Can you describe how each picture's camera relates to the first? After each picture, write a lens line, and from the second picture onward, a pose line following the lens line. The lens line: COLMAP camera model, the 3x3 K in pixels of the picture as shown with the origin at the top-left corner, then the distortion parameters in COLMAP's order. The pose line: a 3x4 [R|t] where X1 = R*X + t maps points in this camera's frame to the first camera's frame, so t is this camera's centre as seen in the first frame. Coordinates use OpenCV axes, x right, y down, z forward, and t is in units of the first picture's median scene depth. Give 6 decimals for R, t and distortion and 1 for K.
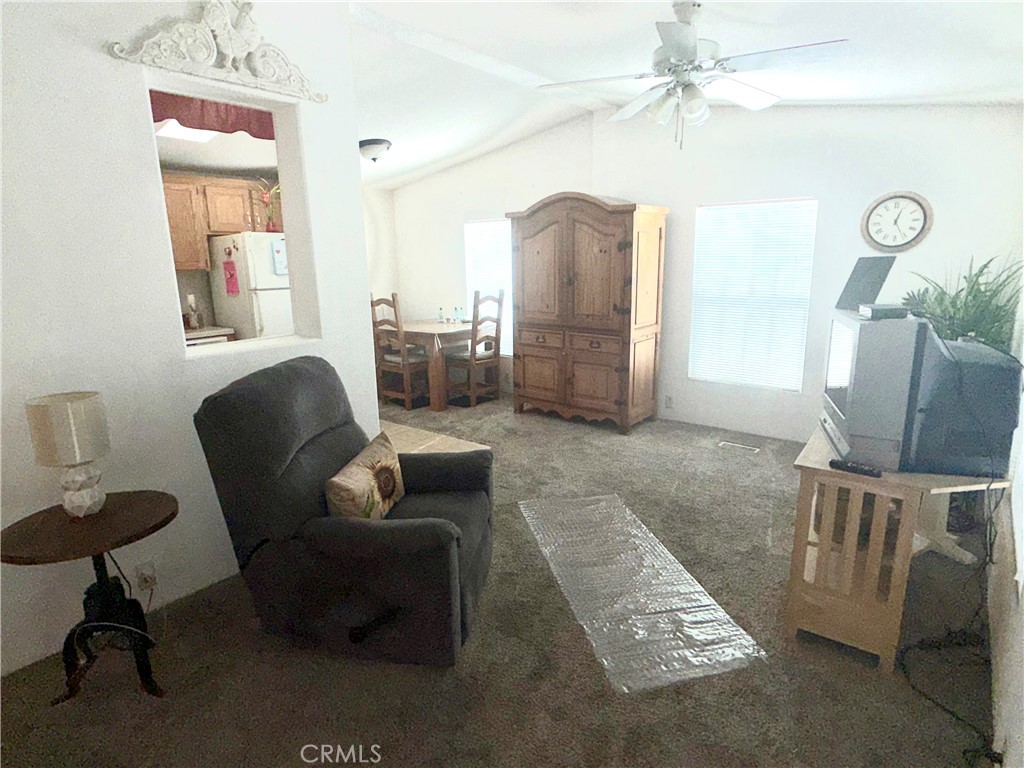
lens RADIAL K [[561.6, 0, 505.8], [0, 561.6, 380.9], [0, 0, 1]] dist [-0.000008, -0.000152]
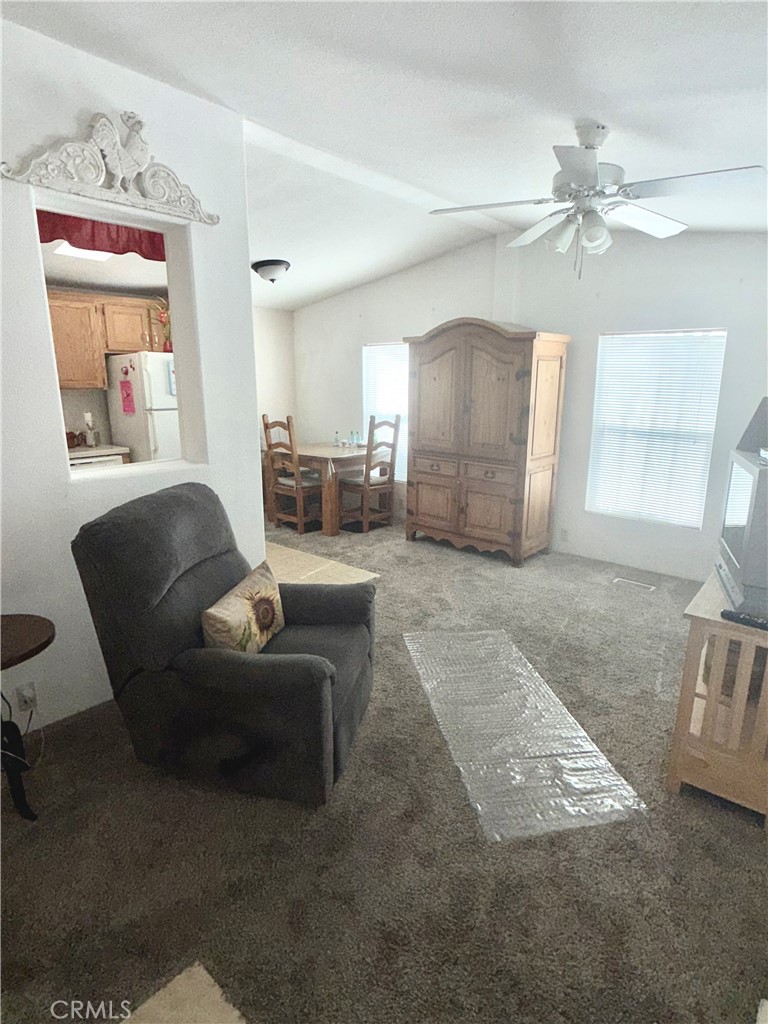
lens RADIAL K [[561.6, 0, 386.3], [0, 561.6, 512.5], [0, 0, 1]] dist [-0.000008, -0.000152]
pose [[0.998895, 0.031051, -0.035268, 0.018837], [-0.030385, 0.999353, 0.019266, -0.014489], [0.035843, -0.018173, 0.999192, 0.014452]]
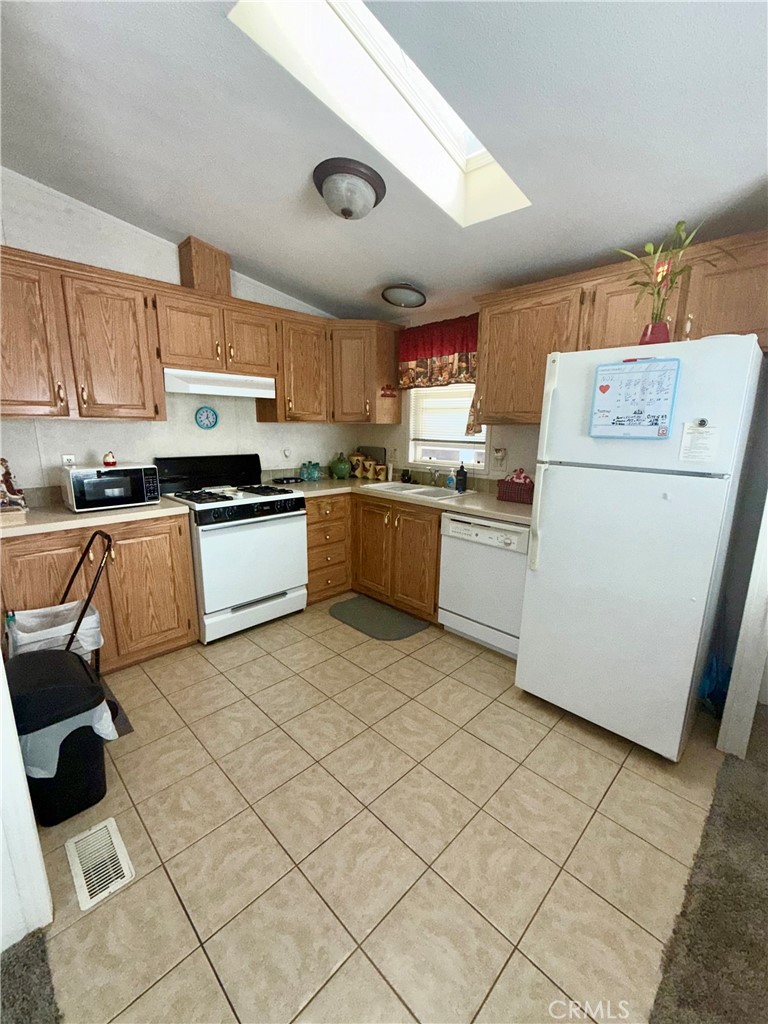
lens RADIAL K [[430.1, 0, 384.0], [0, 430.1, 512.0], [0, 0, 1]] dist [-0.001400, -0.000119]
pose [[-0.108440, 0.215114, -0.970550, -0.018067], [-0.226987, 0.945158, 0.234848, -0.227214], [0.967842, 0.245769, -0.053665, 1.127060]]
